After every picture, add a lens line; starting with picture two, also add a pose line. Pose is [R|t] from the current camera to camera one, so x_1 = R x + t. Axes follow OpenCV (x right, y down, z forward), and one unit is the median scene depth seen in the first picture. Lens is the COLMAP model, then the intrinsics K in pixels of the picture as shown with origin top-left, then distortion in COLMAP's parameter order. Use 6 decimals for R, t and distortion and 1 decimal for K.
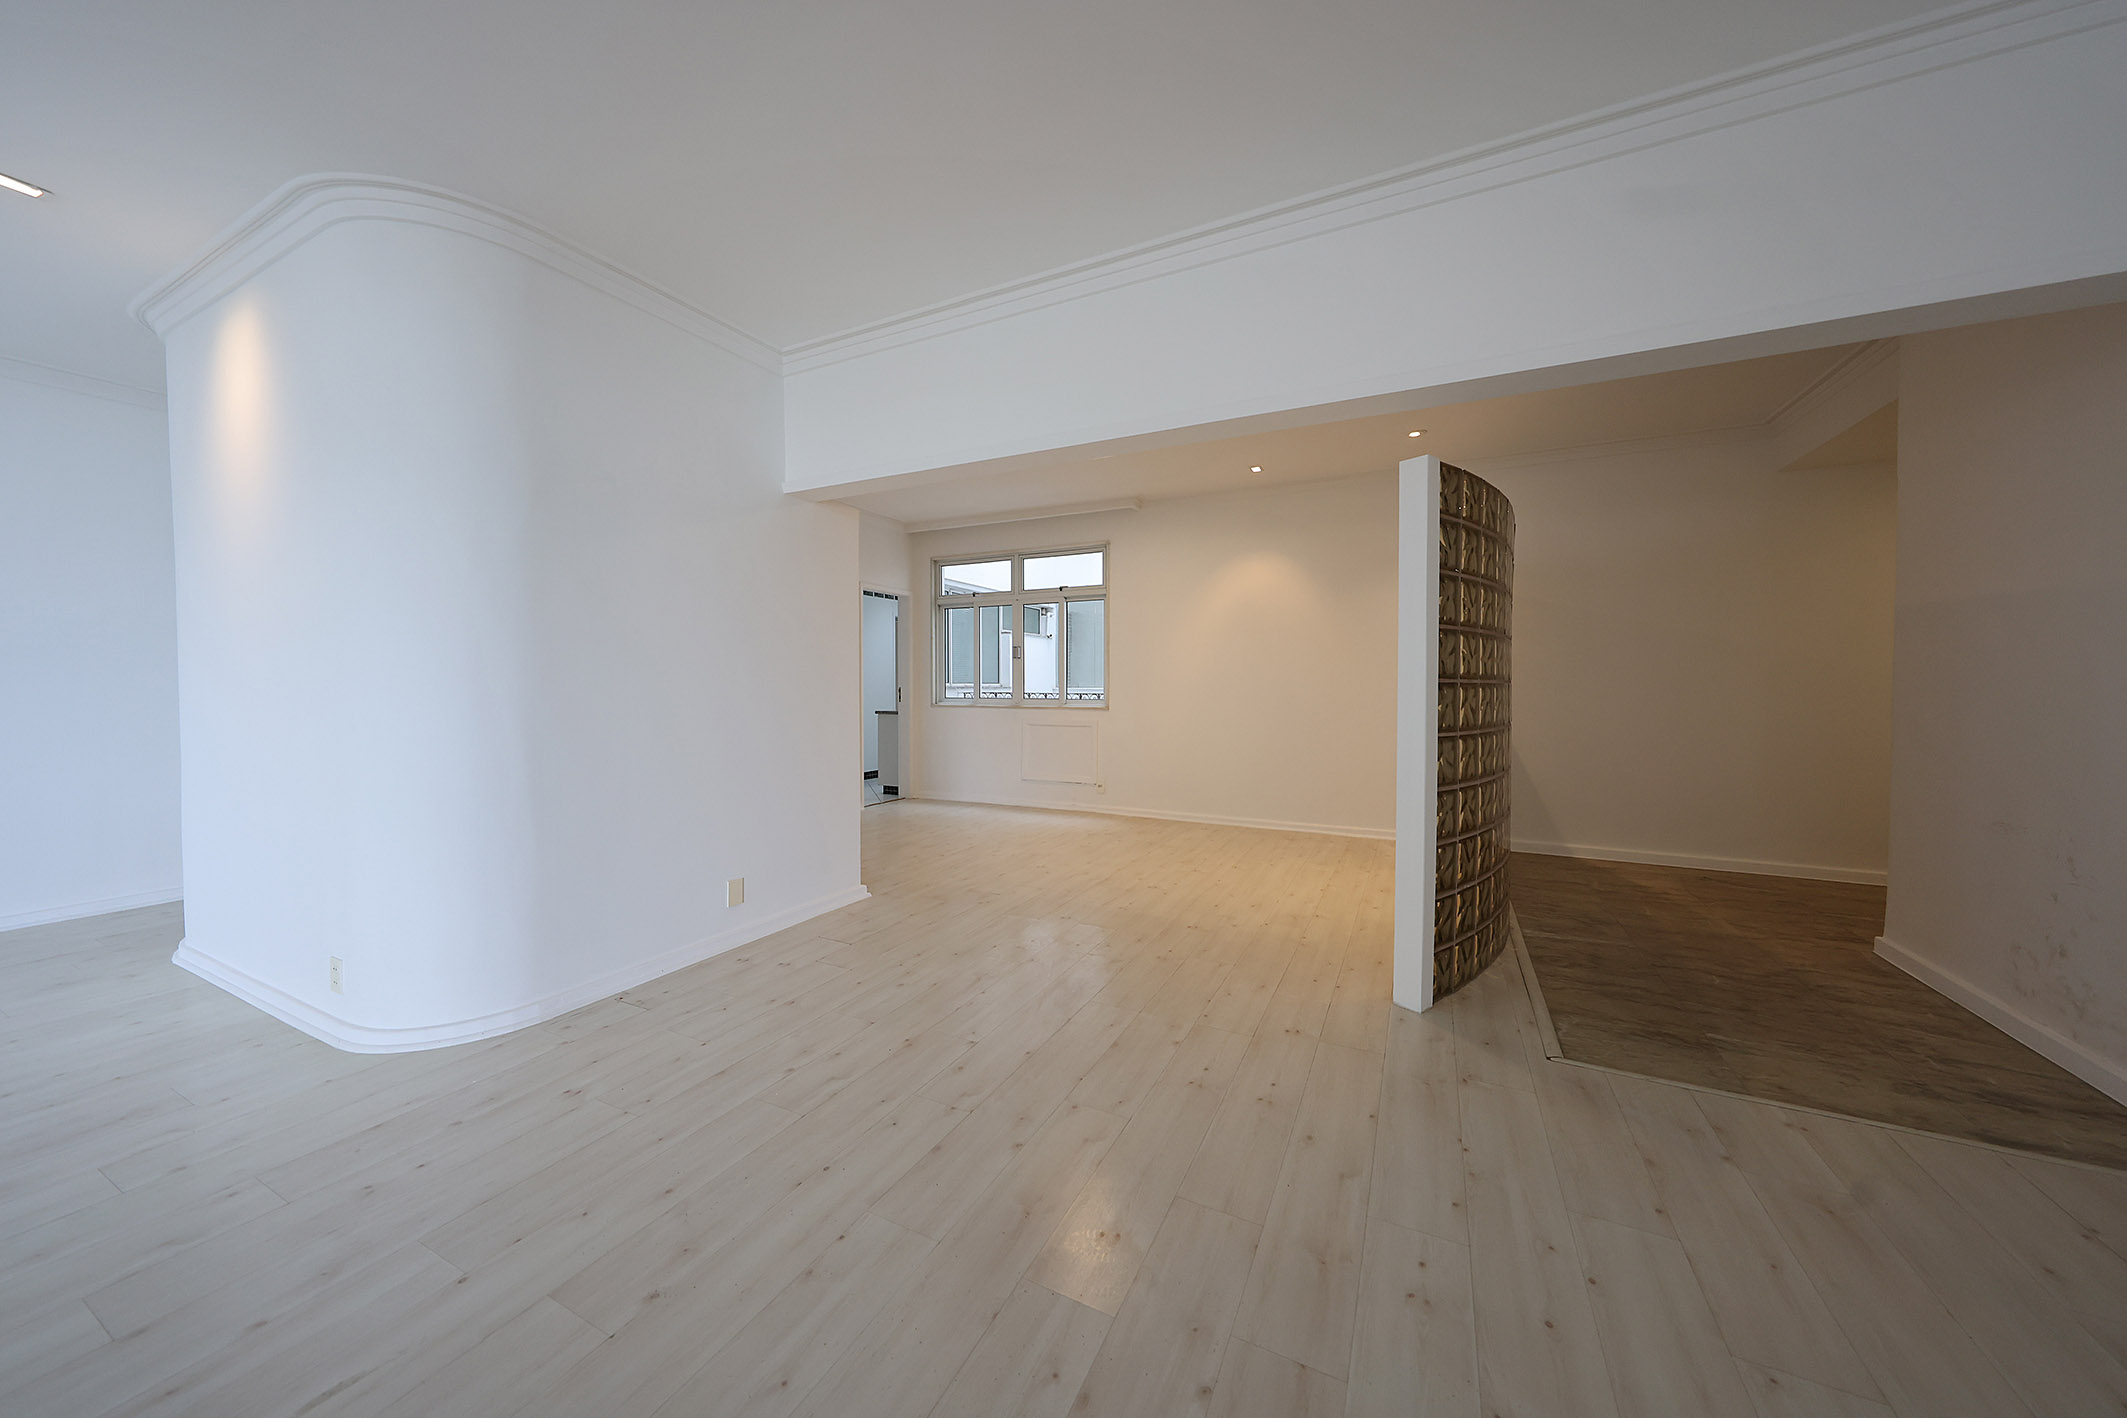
lens RADIAL K [[724.2, 0, 1056.5], [0, 724.2, 702.3], [0, 0, 1]] dist [0.002256, -0.000085]
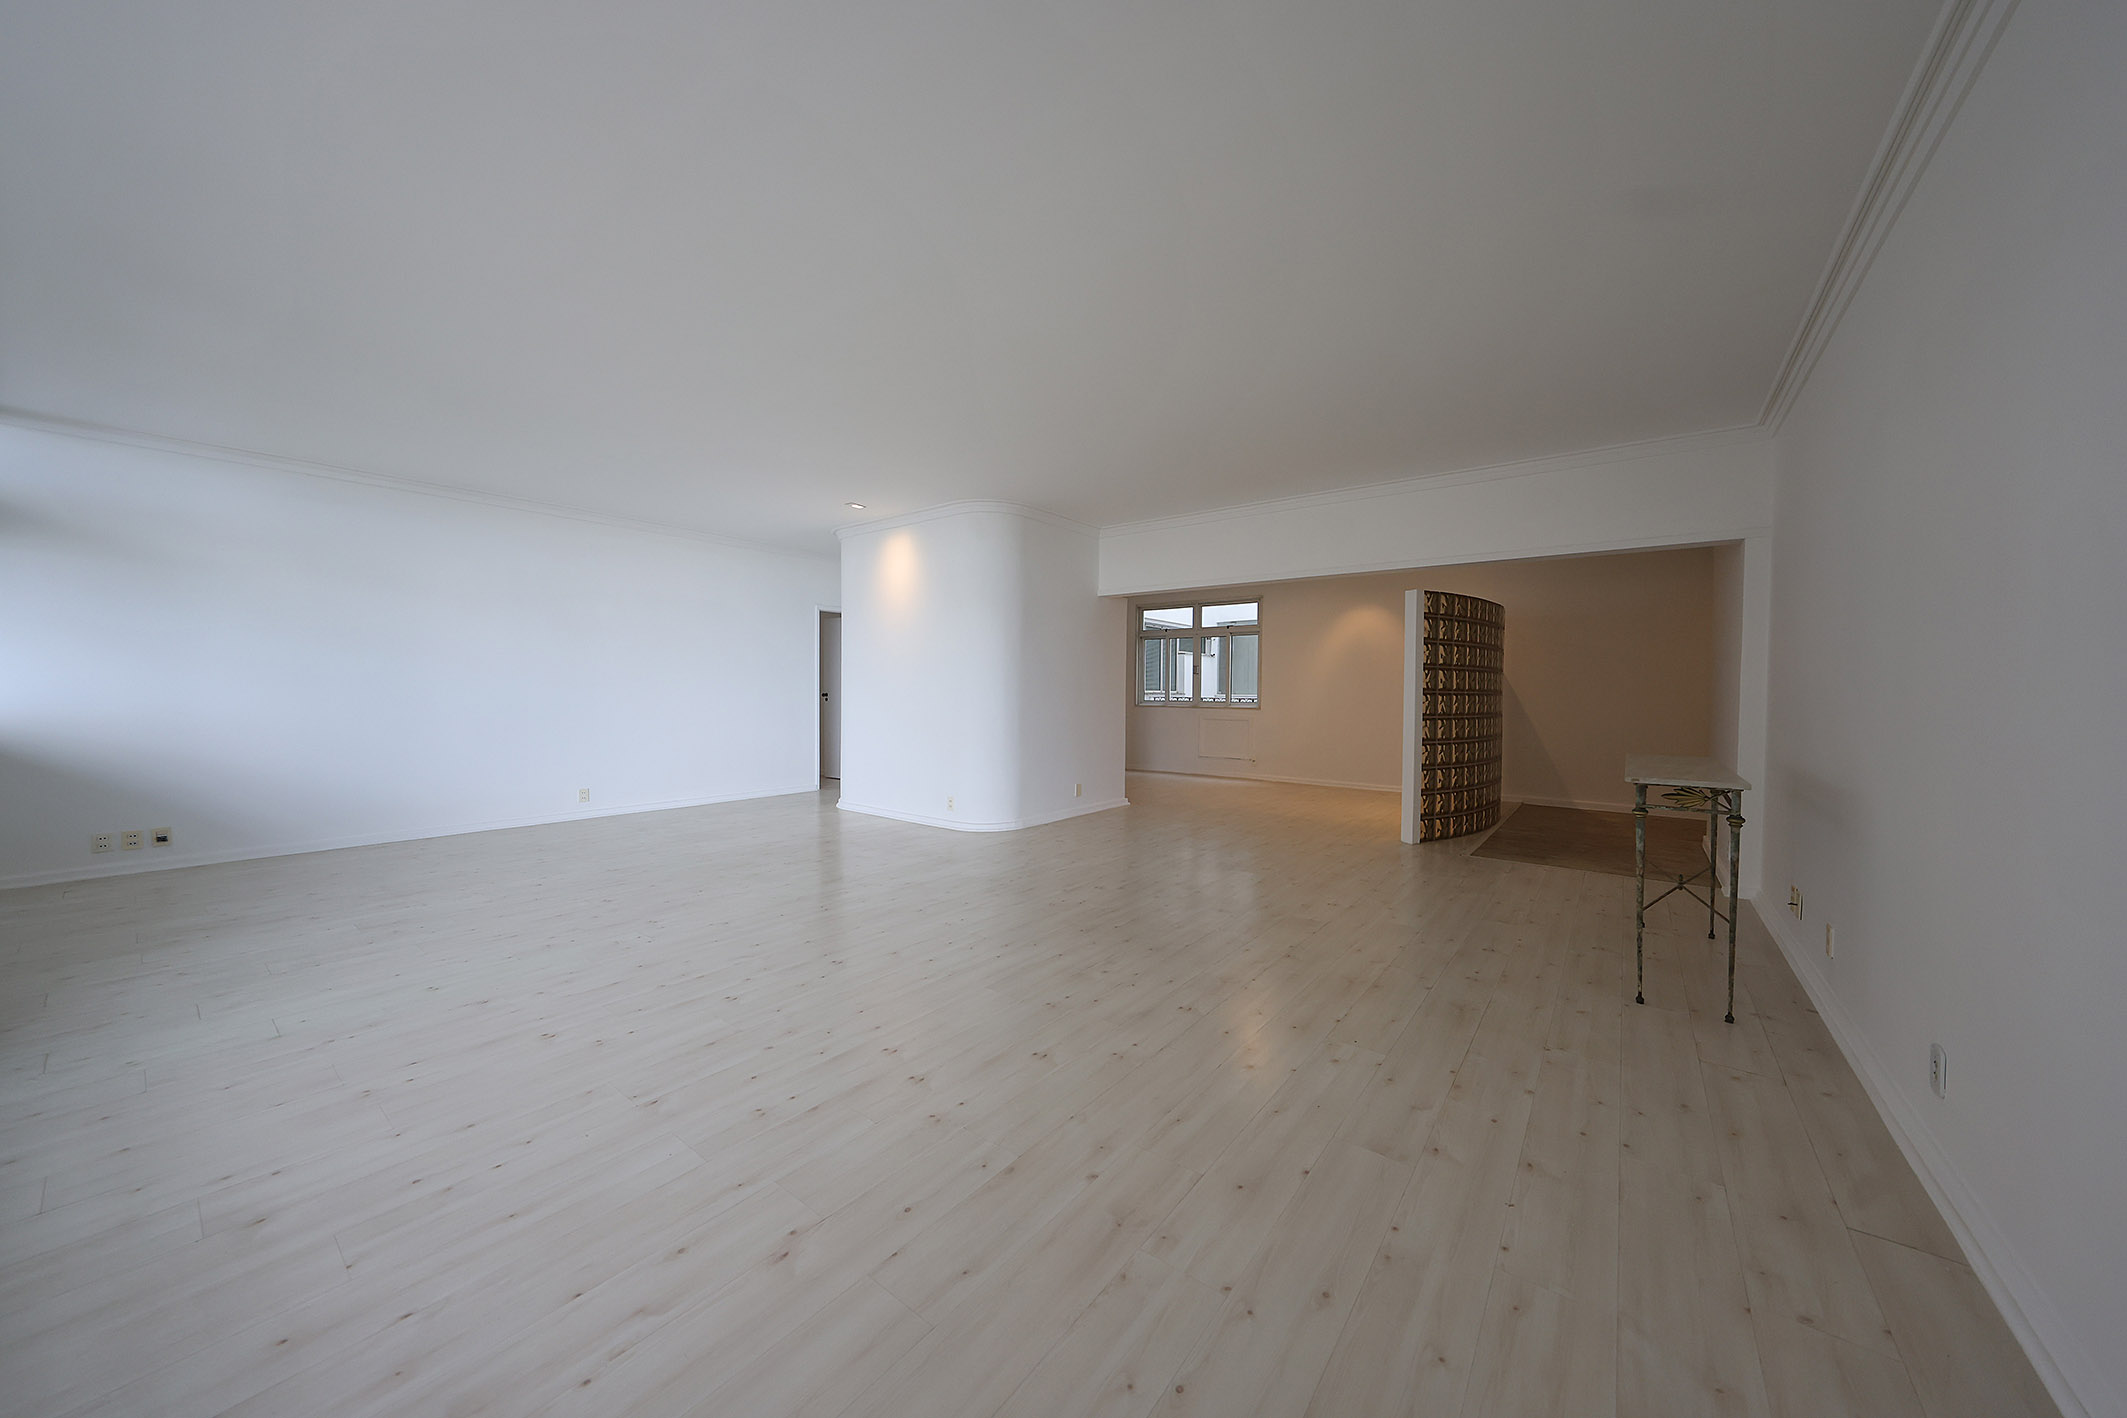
lens RADIAL K [[724.2, 0, 1054.3], [0, 724.2, 709.1], [0, 0, 1]] dist [0.002256, -0.000085]
pose [[0.981178, 0.013832, -0.192609, -0.079029], [-0.013638, 0.999904, 0.002335, 0.017146], [0.192623, 0.000335, 0.981273, -0.743581]]
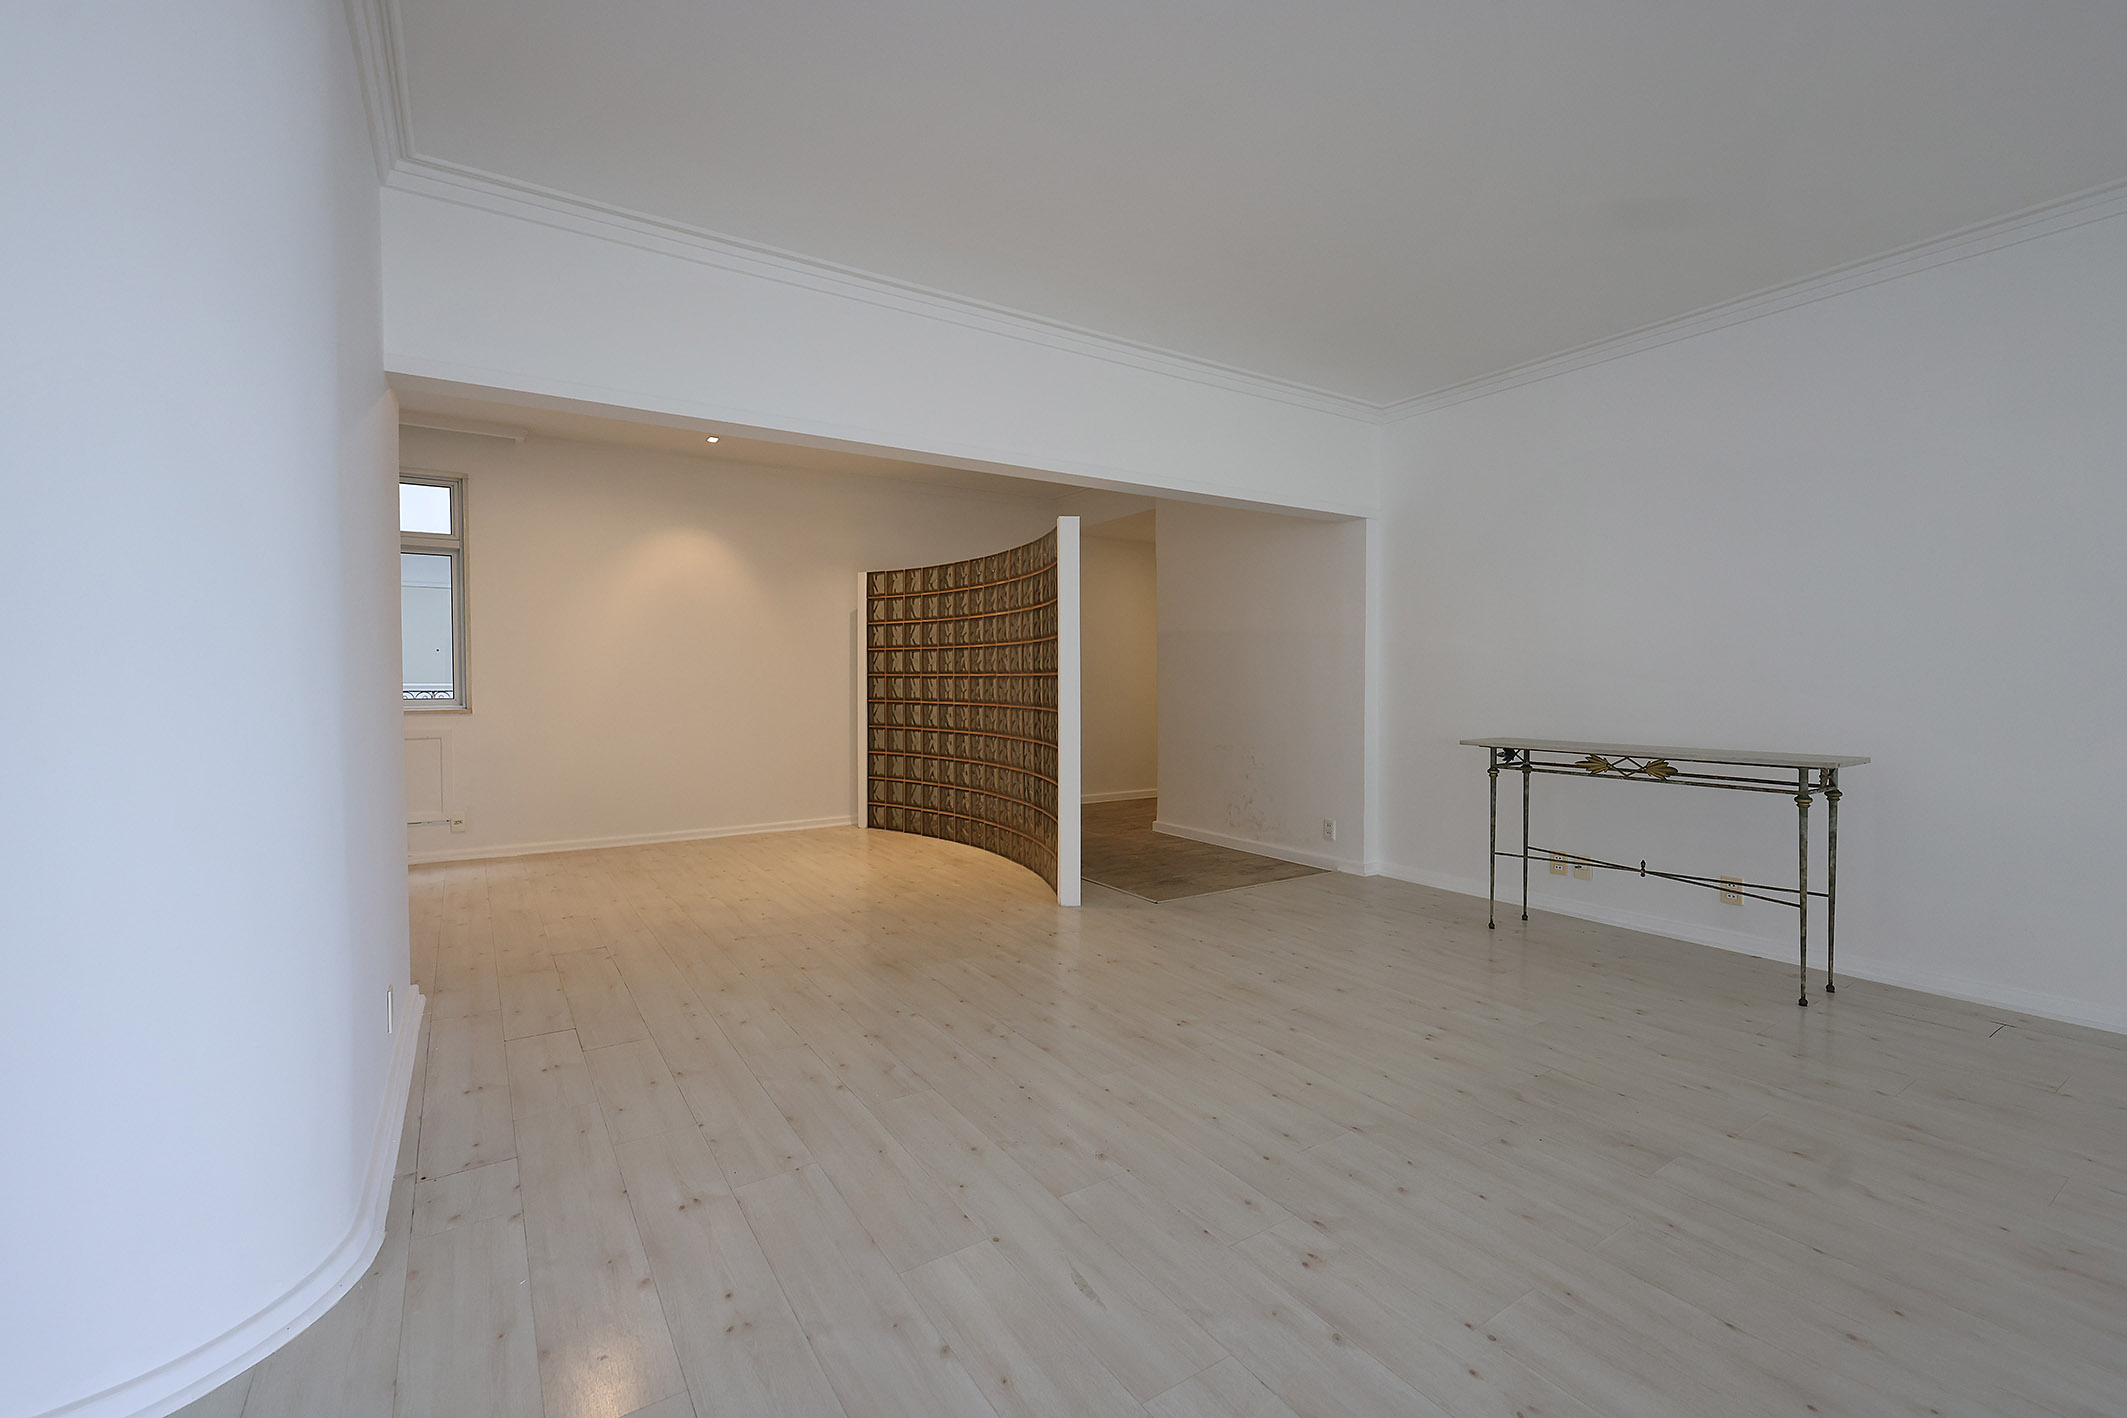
lens RADIAL K [[903.3, 0, 1056.2], [0, 903.3, 702.7], [0, 0, 1]] dist [-0.004206, -0.000645]
pose [[0.500672, -0.024602, 0.865287, -0.566431], [0.023753, 0.999610, 0.014678, 0.000984], [-0.865311, 0.013205, 0.501061, 0.078177]]
